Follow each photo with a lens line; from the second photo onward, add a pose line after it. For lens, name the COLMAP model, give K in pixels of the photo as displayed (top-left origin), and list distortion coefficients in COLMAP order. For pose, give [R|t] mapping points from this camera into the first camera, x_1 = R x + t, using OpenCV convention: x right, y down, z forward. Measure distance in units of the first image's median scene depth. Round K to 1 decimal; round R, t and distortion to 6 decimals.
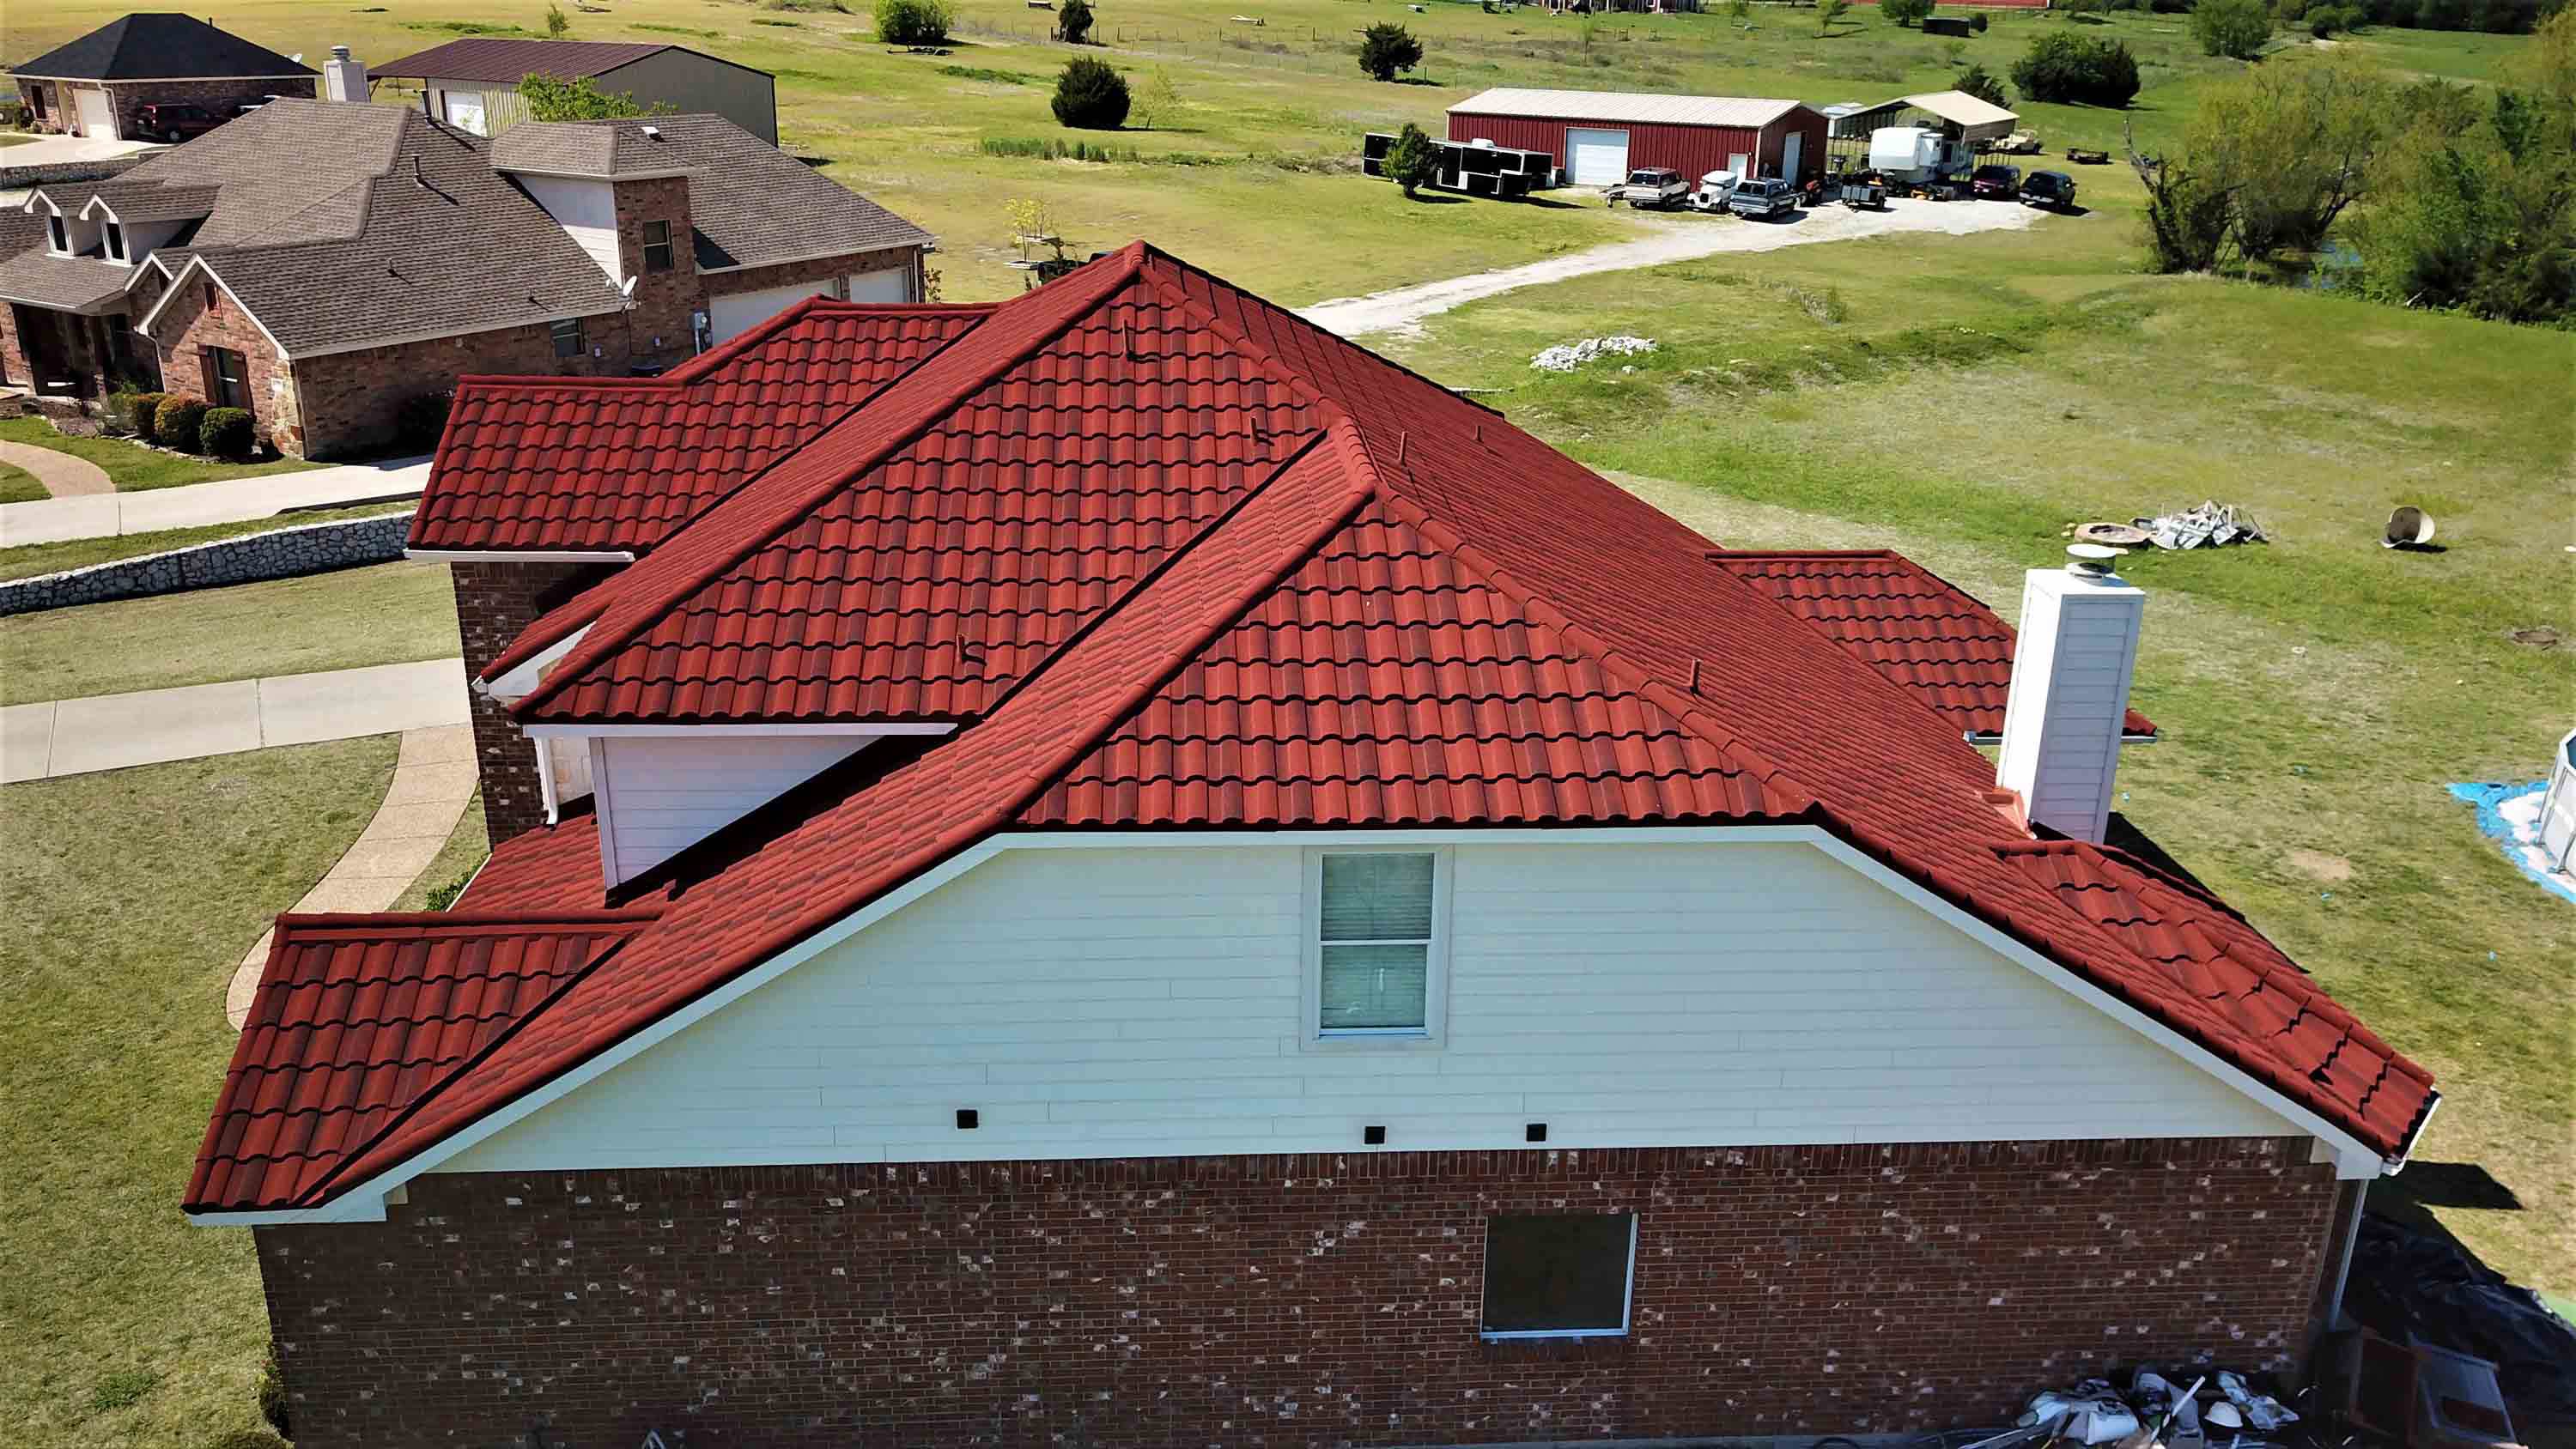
lens RADIAL K [[1959.5, 0, 1295.0], [0, 1959.5, 718.0], [0, 0, 1]] dist [-0.034571, 0.013061]
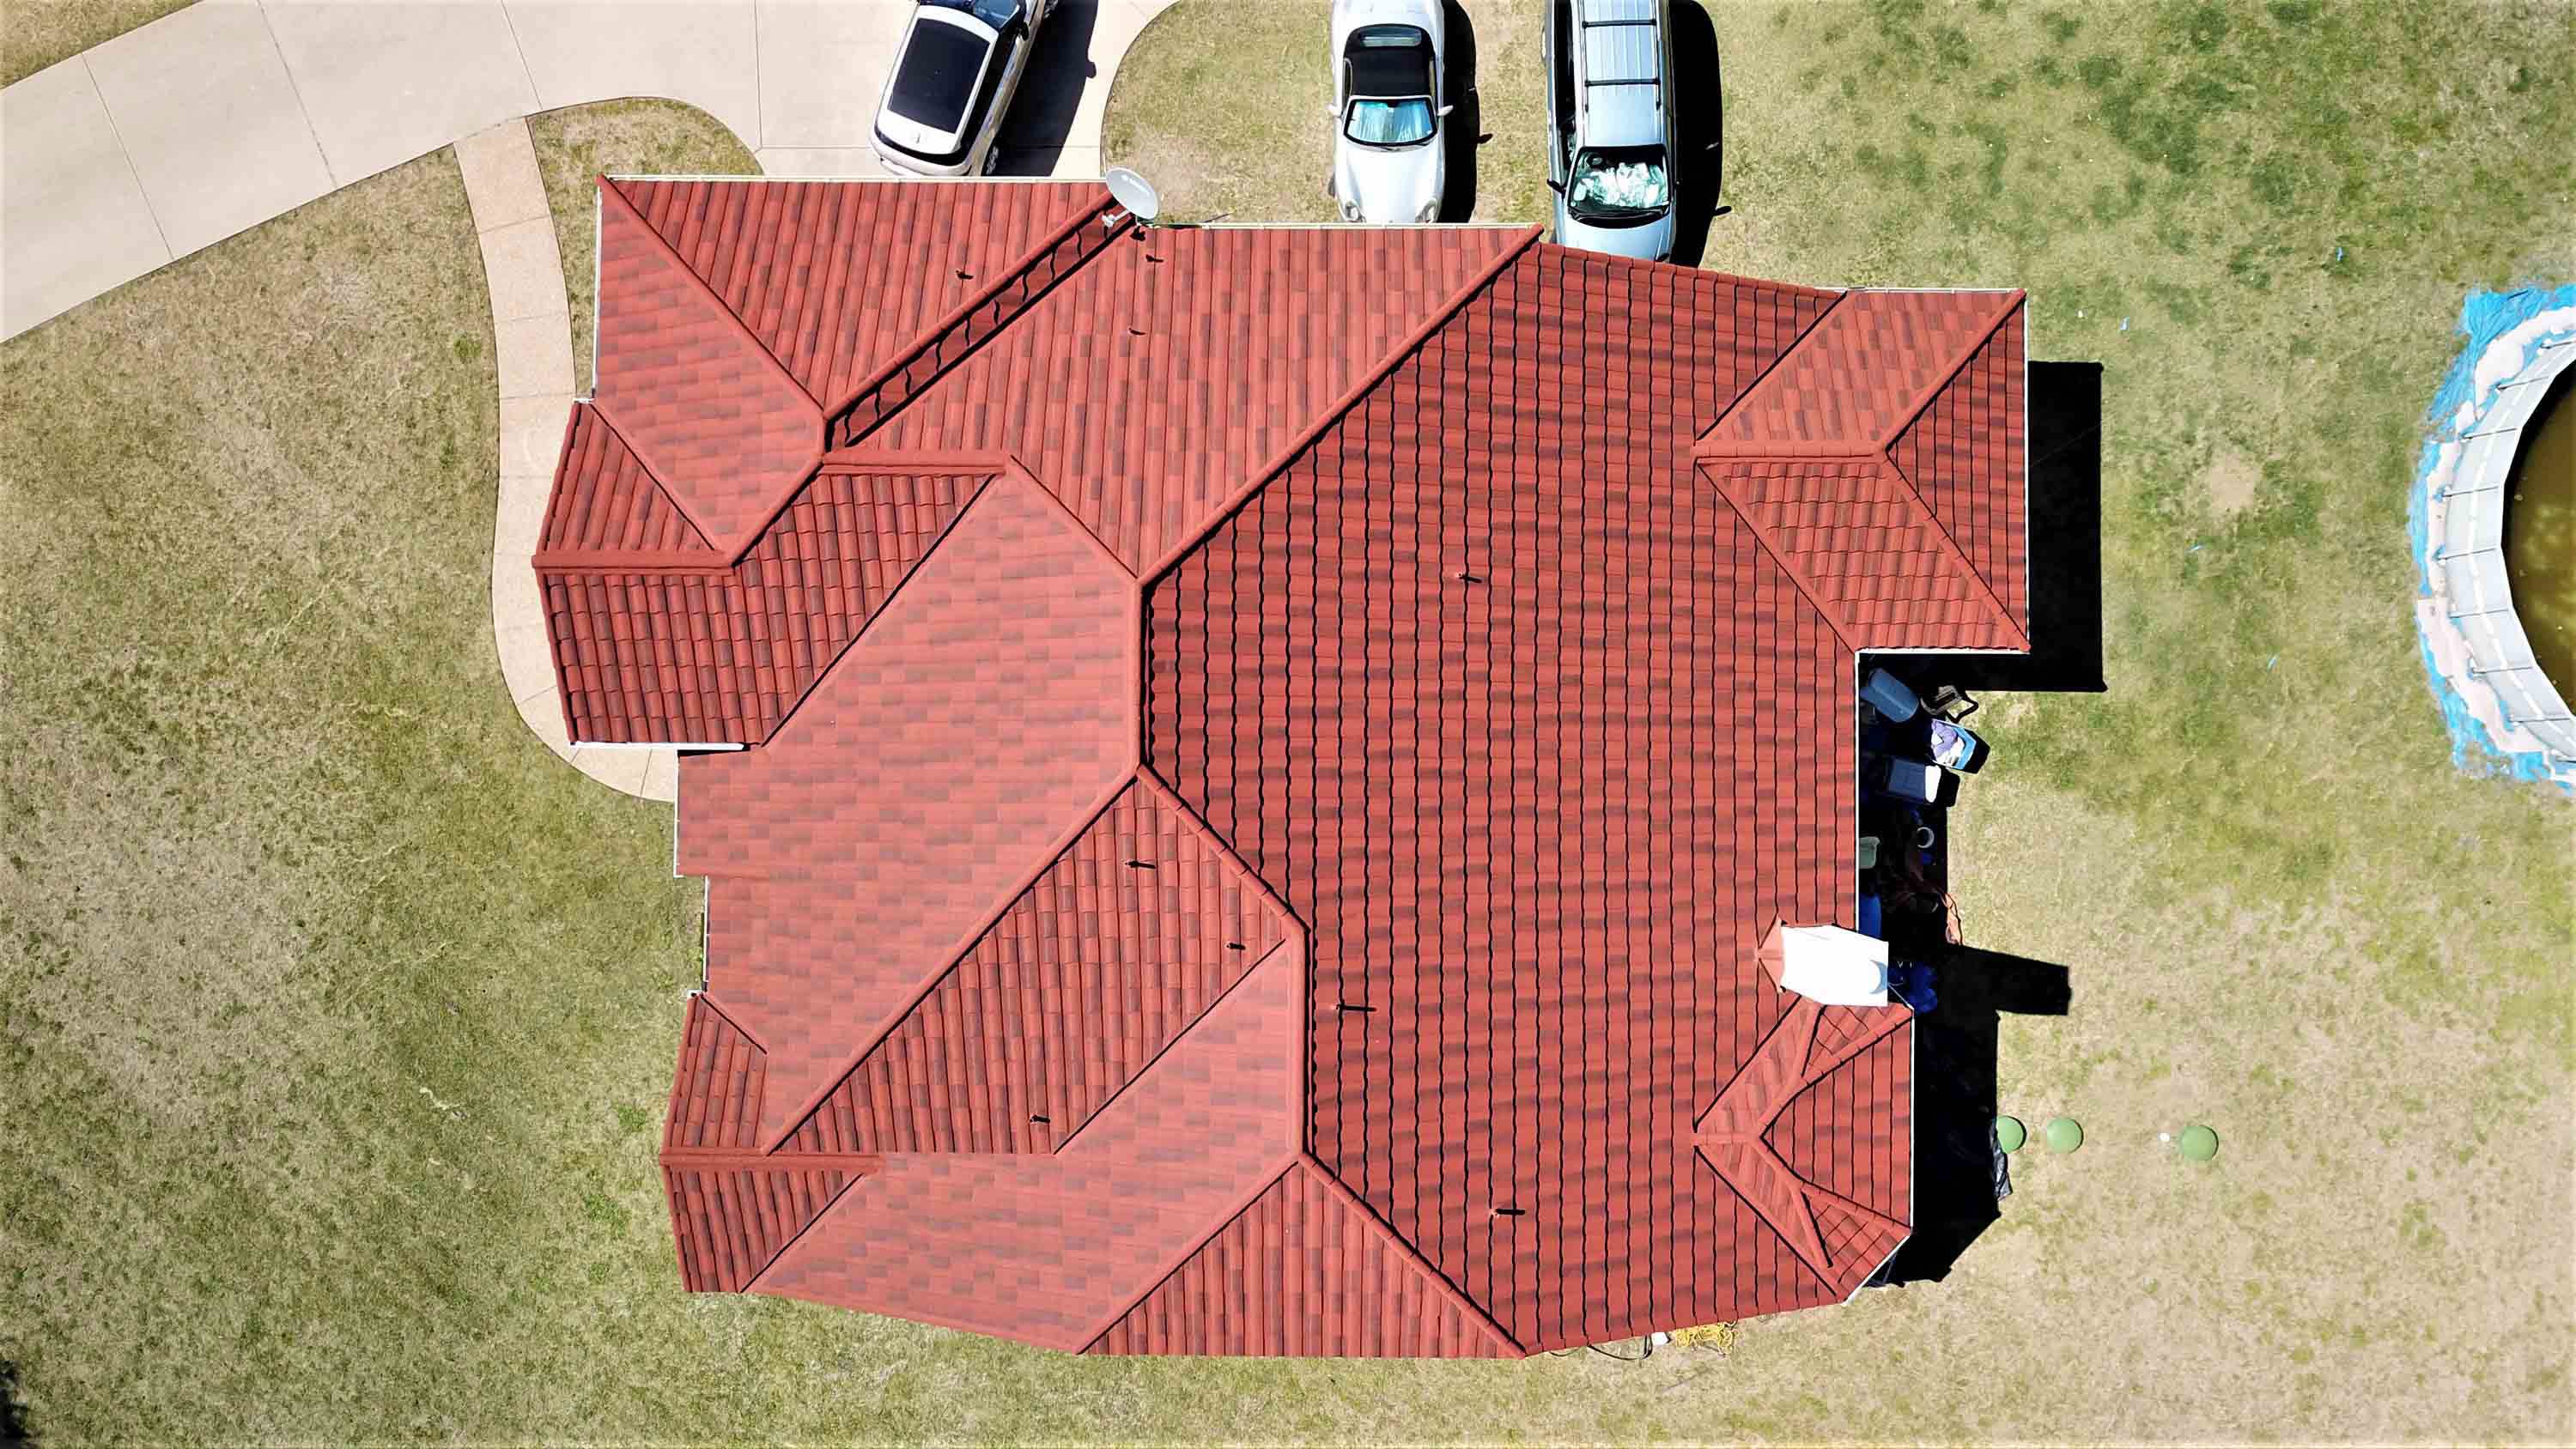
lens RADIAL K [[1959.5, 0, 1302.9], [0, 1959.5, 726.3], [0, 0, 1]] dist [-0.034571, 0.013061]
pose [[0.996753, 0.079154, -0.014746, 0.022416], [-0.016458, 0.379576, 0.925014, -0.874439], [0.078816, -0.921768, 0.379647, 0.392120]]
